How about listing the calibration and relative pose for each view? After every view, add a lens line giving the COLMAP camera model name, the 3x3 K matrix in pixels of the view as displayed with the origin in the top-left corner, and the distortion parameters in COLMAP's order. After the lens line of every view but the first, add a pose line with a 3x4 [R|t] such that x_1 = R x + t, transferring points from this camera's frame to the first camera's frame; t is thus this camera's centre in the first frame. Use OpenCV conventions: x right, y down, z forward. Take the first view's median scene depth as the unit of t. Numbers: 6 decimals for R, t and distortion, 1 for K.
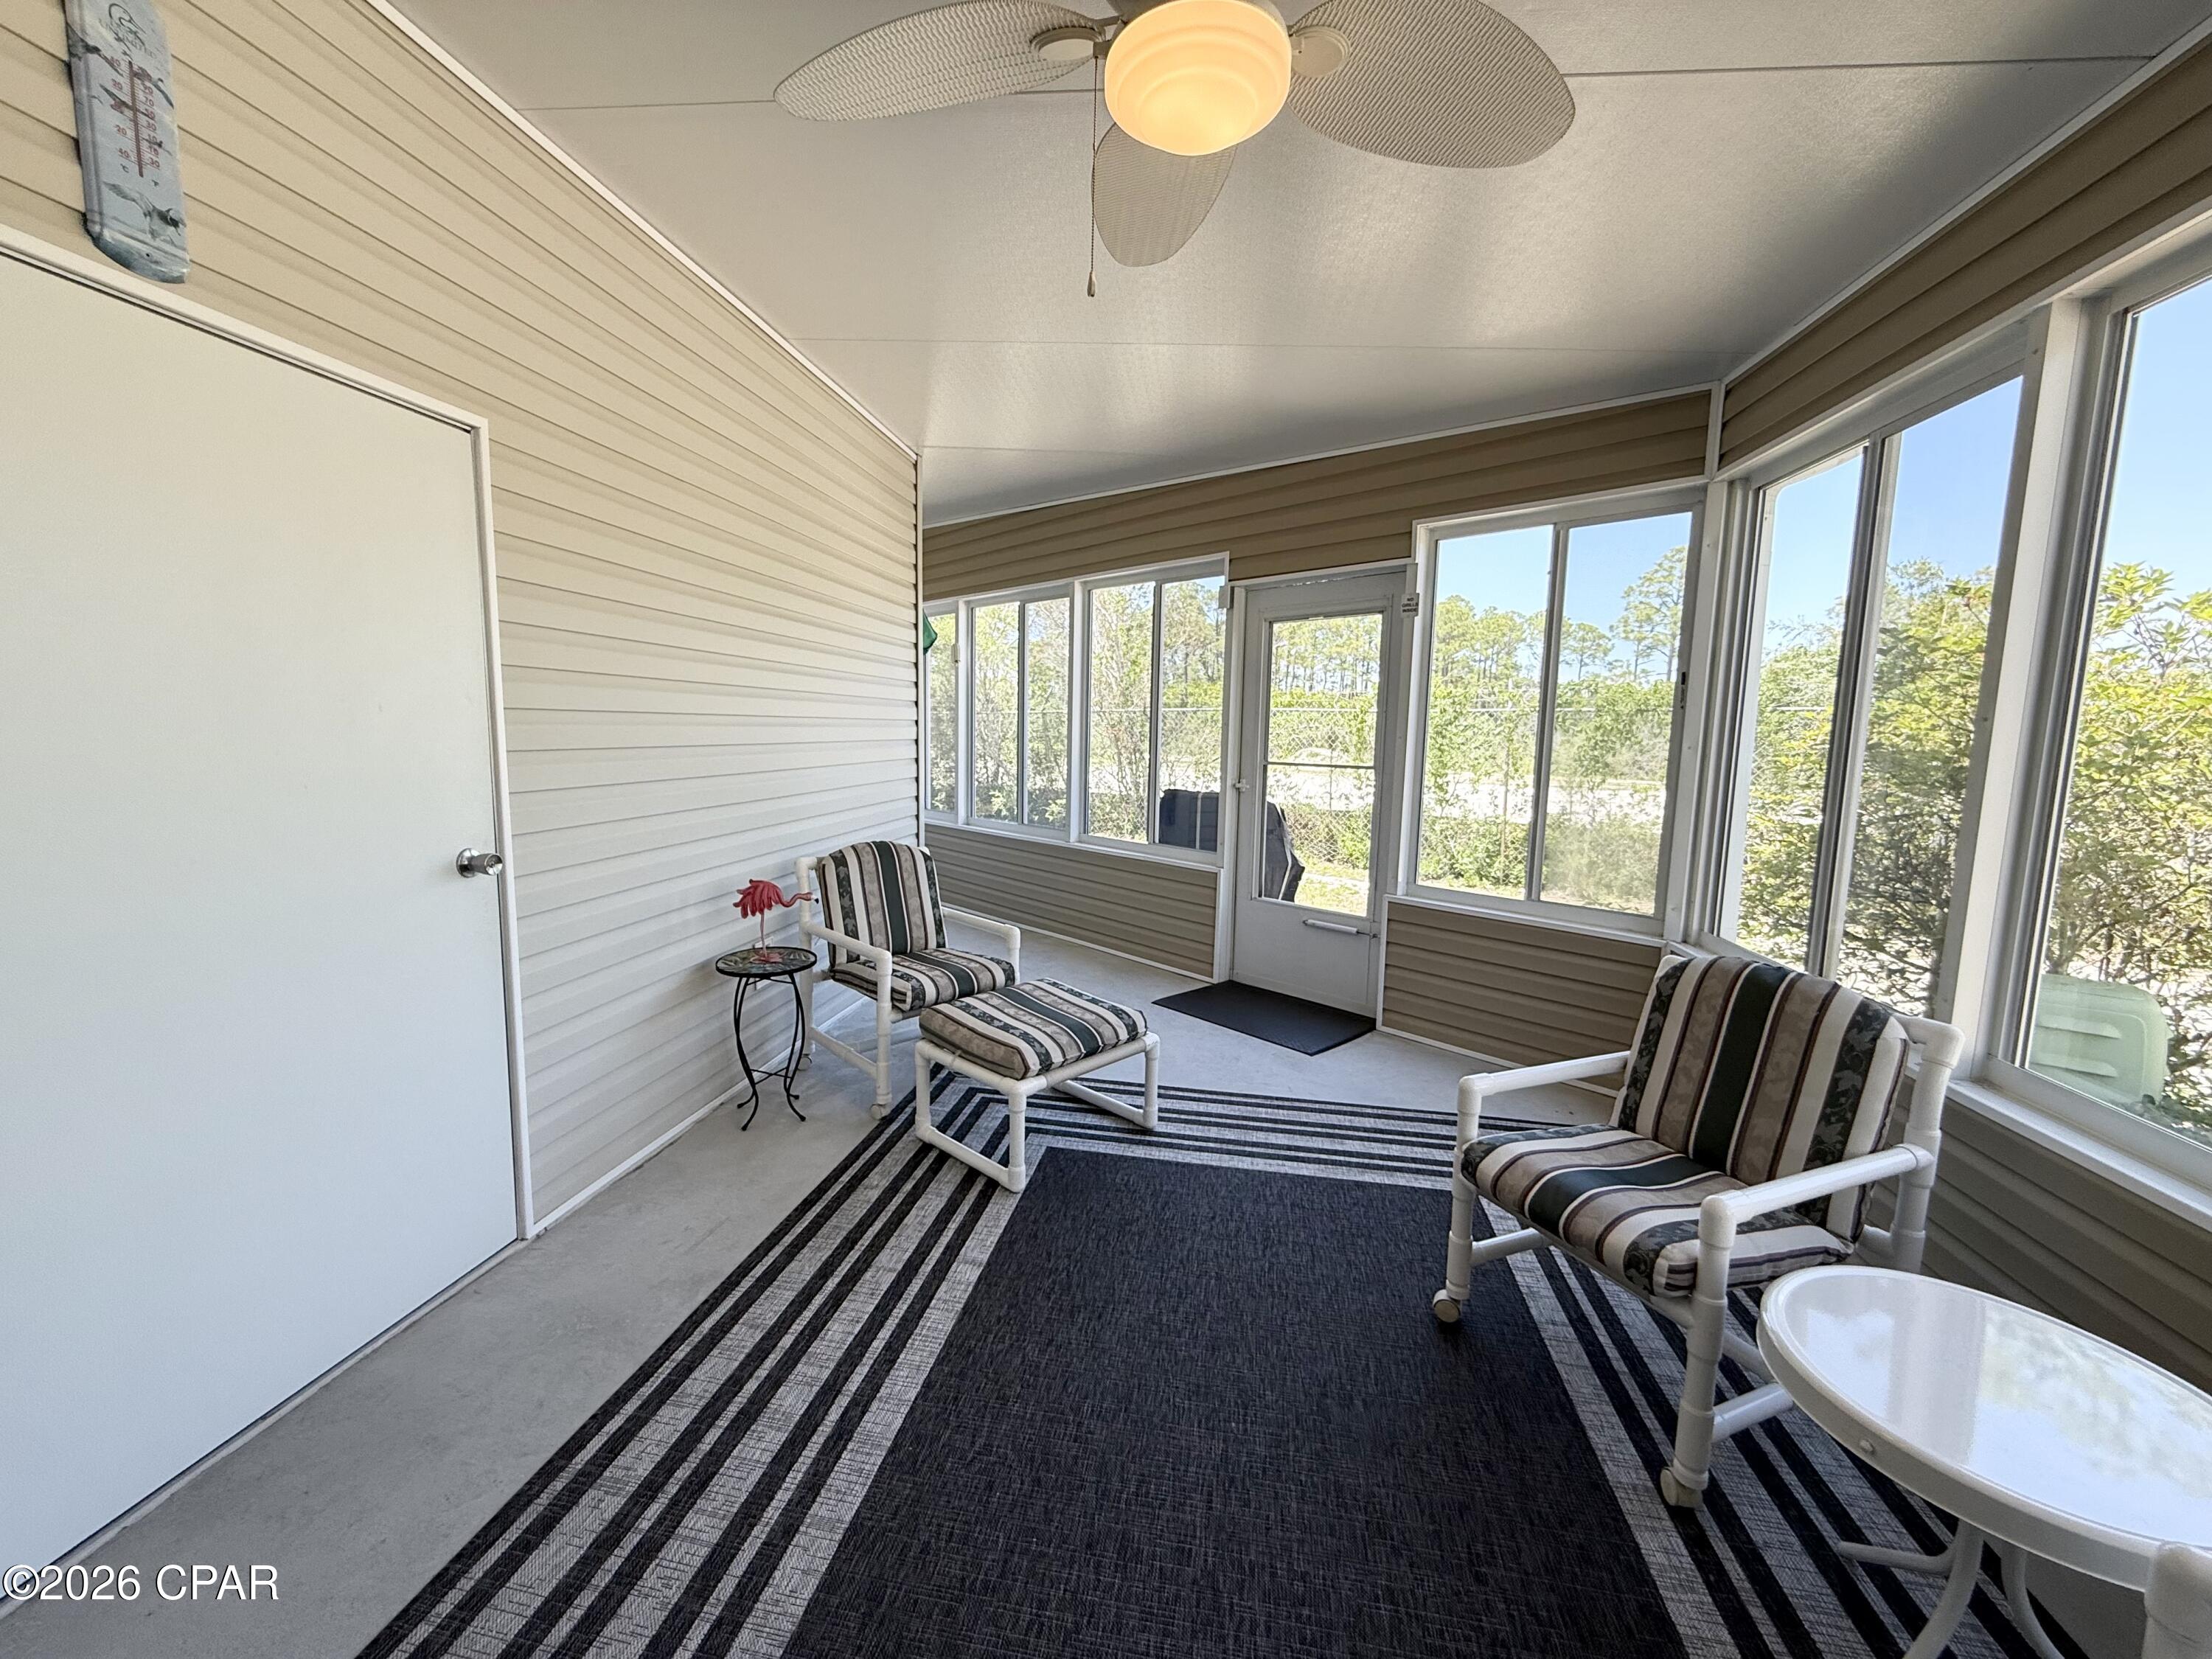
lens RADIAL K [[882.1, 0, 1095.6], [0, 882.1, 830.2], [0, 0, 1]] dist [-0.003965, 0.000934]
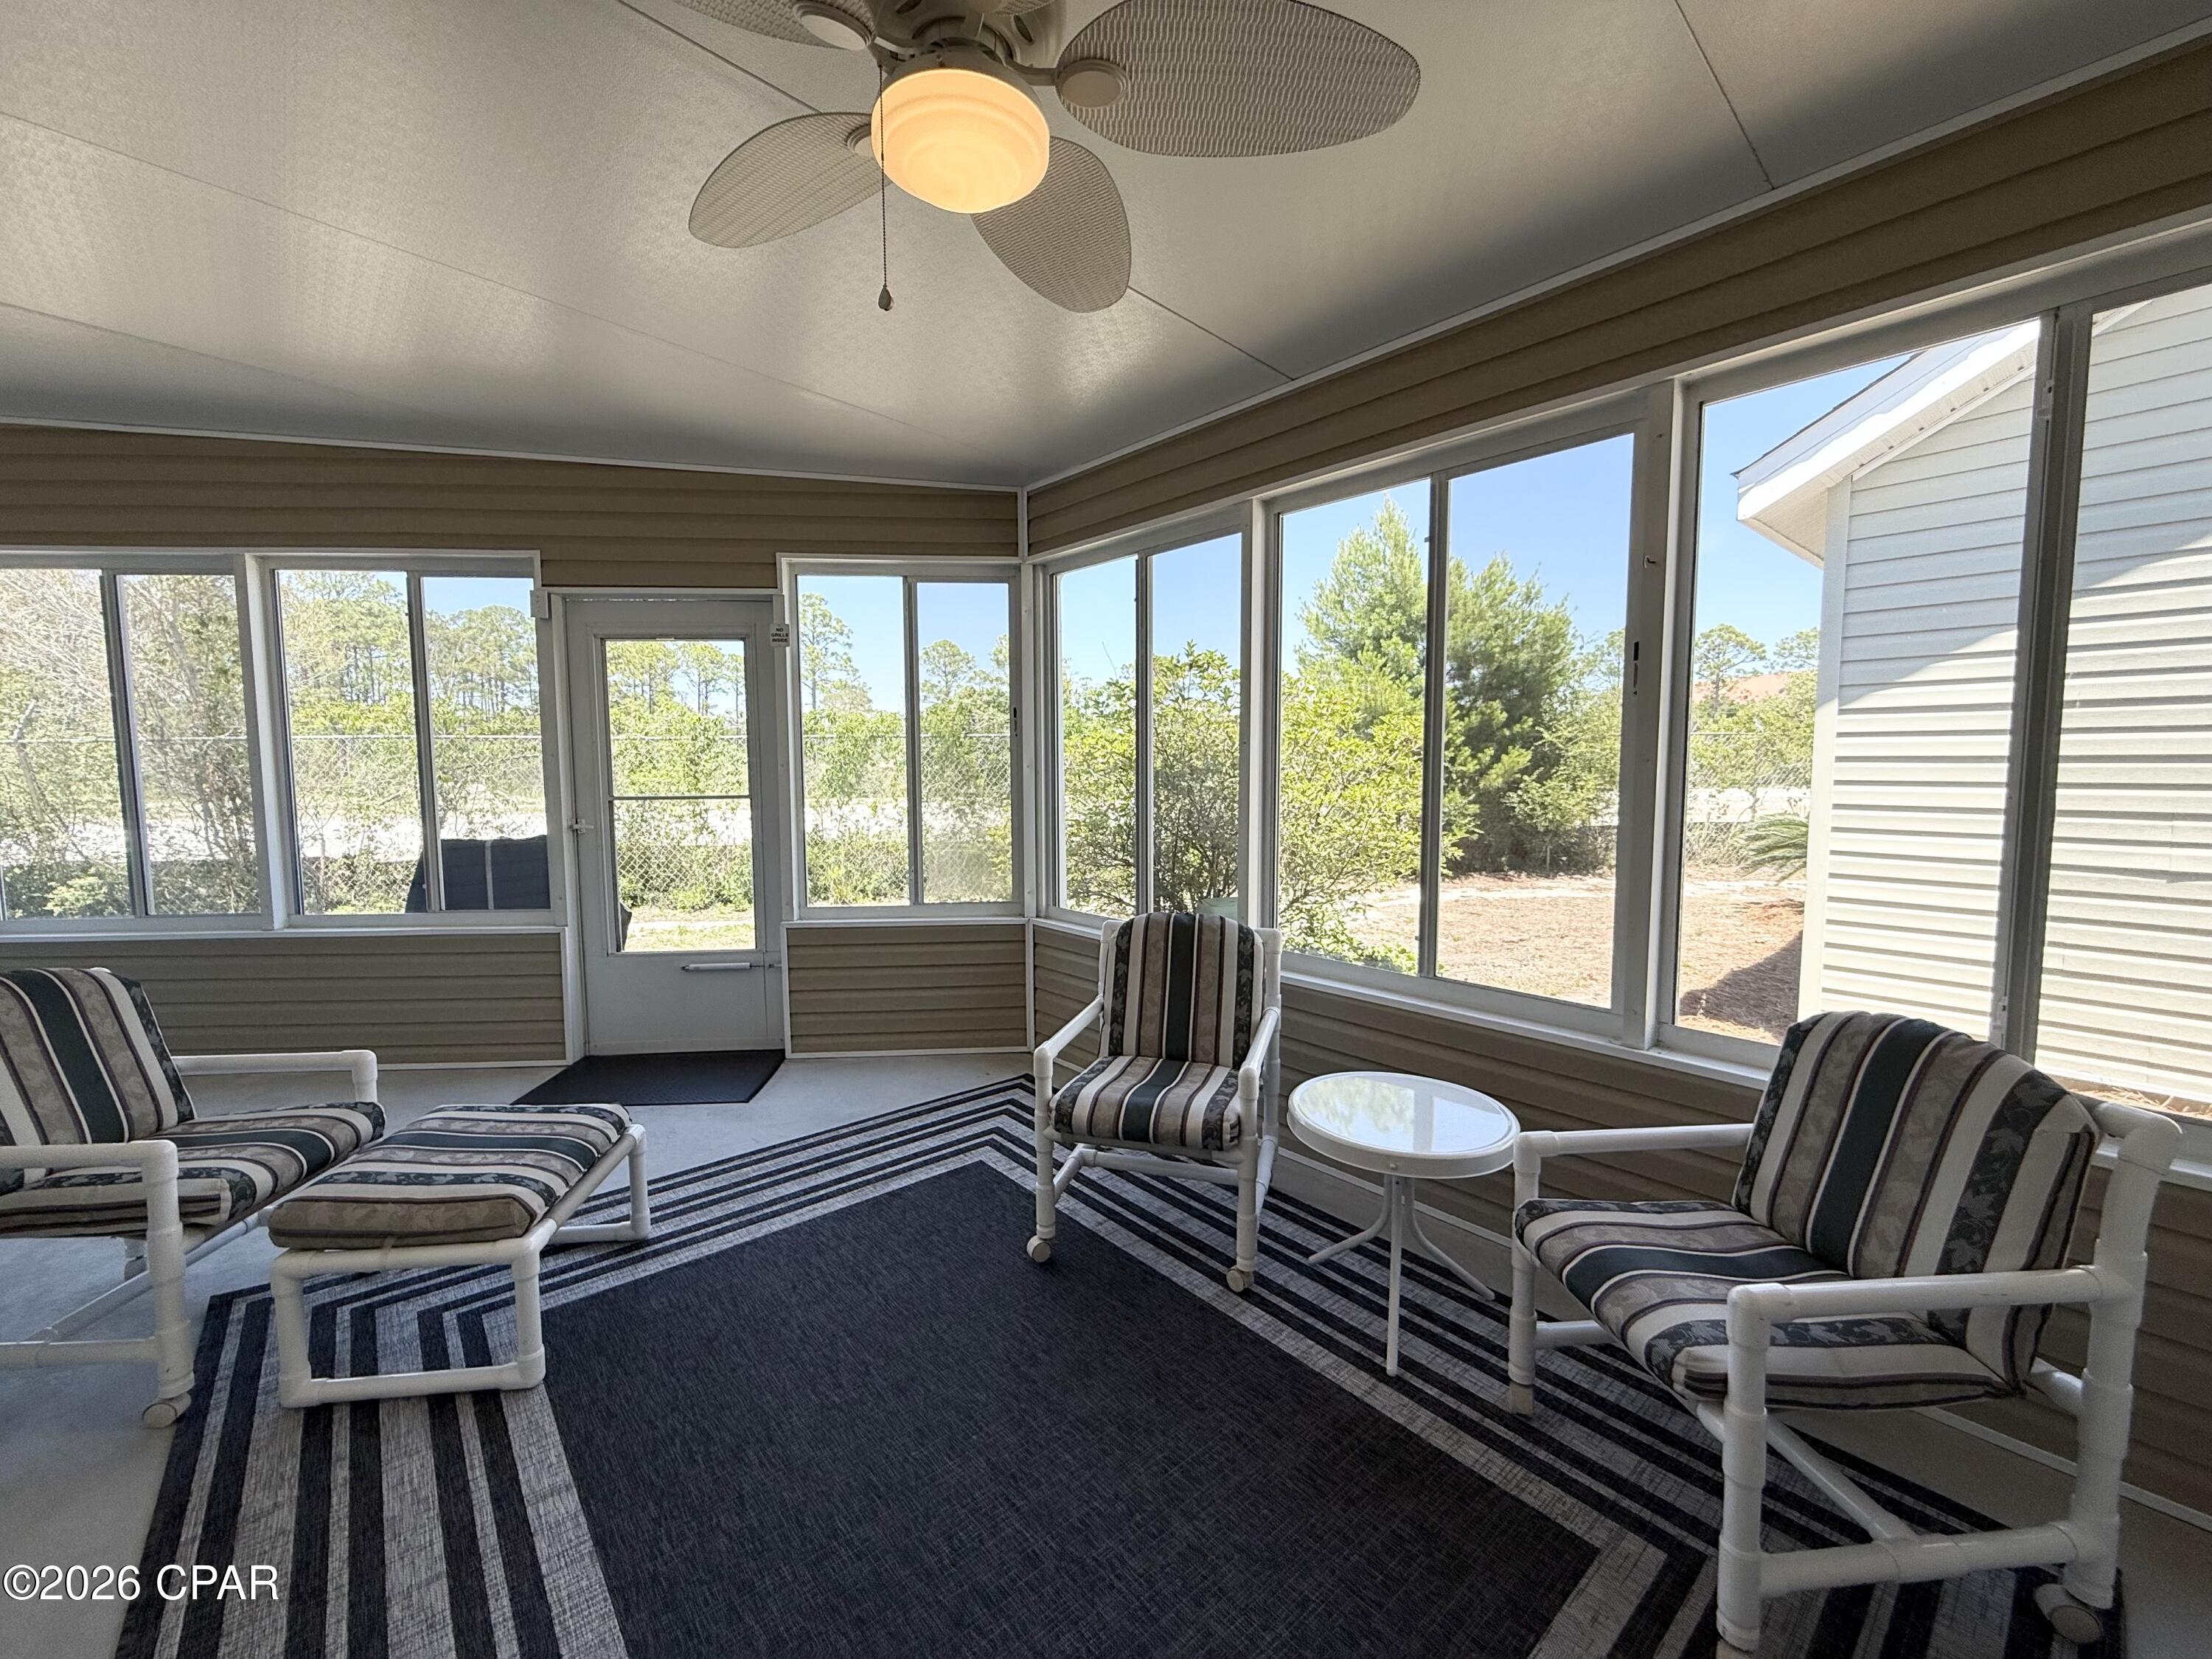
lens RADIAL K [[882.1, 0, 1097.8], [0, 882.1, 830.9], [0, 0, 1]] dist [-0.003965, 0.000934]
pose [[0.631417, -0.085306, 0.770737, -0.271240], [0.107075, 0.994001, 0.022298, -0.017990], [-0.768015, 0.068448, 0.636763, 0.107852]]
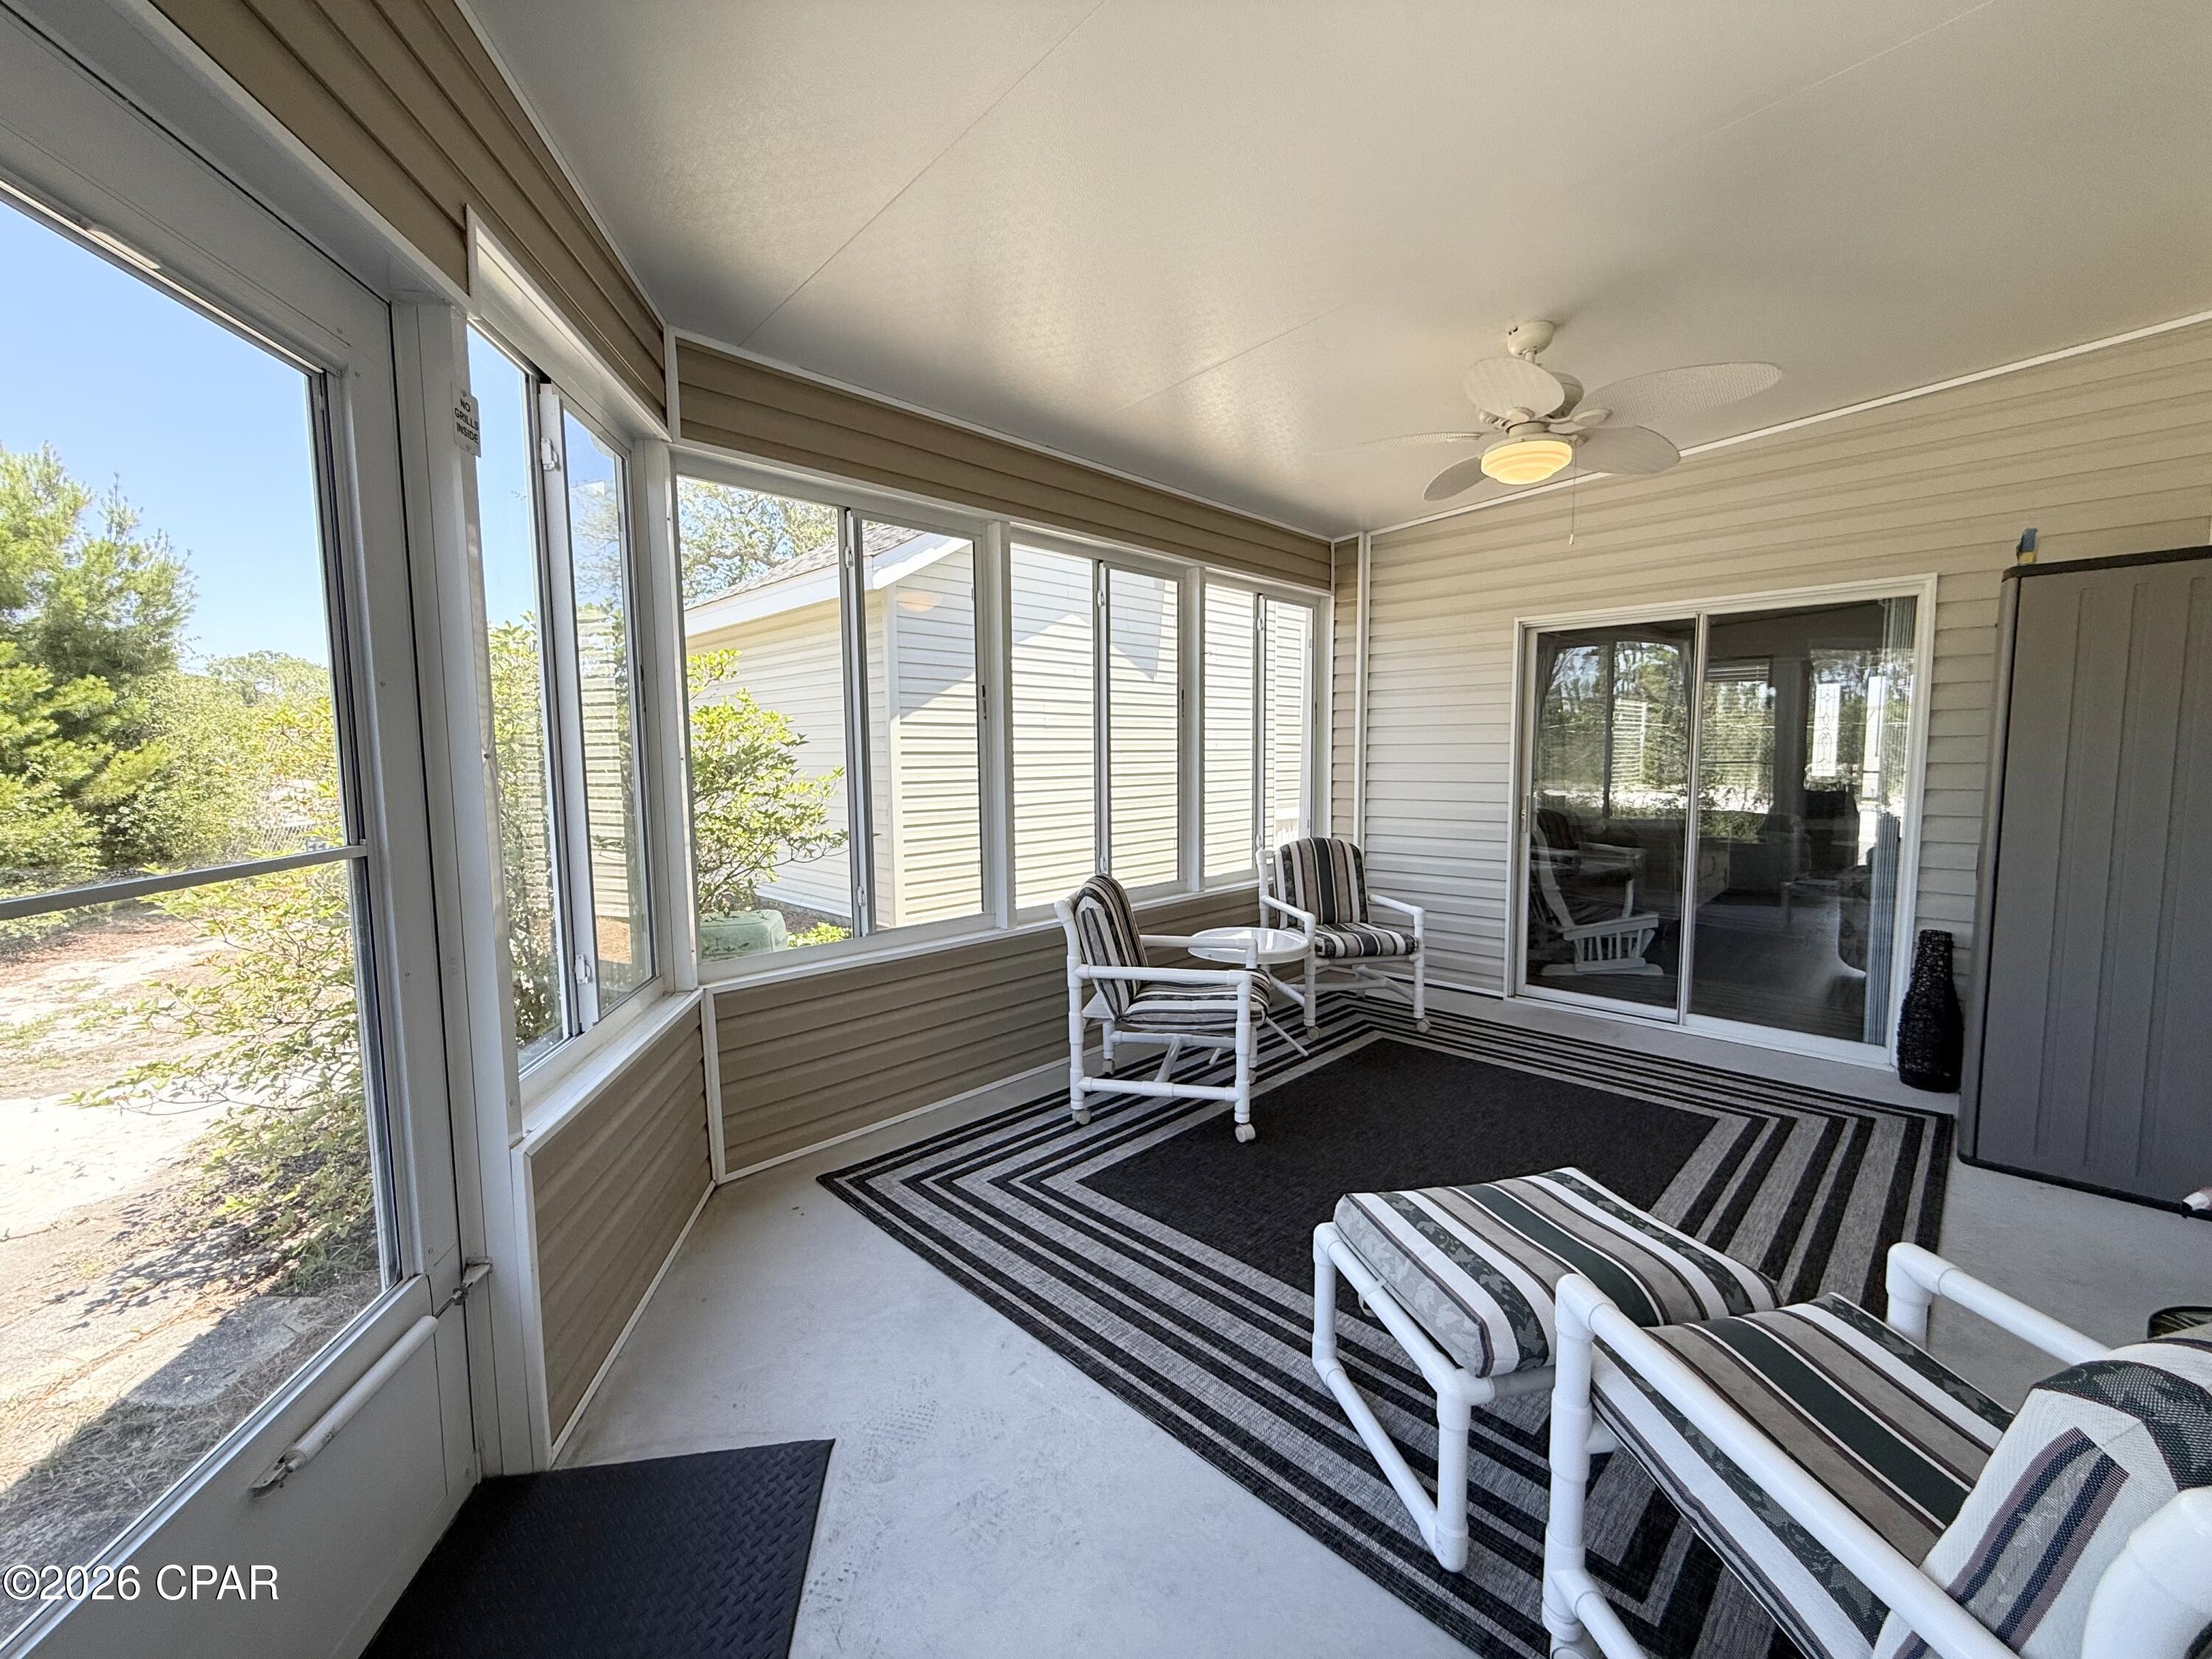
lens RADIAL K [[882.1, 0, 1098.7], [0, 882.1, 824.6], [0, 0, 1]] dist [-0.003965, 0.000934]
pose [[-0.813303, -0.048257, 0.579836, -0.145186], [0.072417, 0.980410, 0.183171, -0.160247], [-0.577316, 0.190964, -0.793876, 1.484391]]
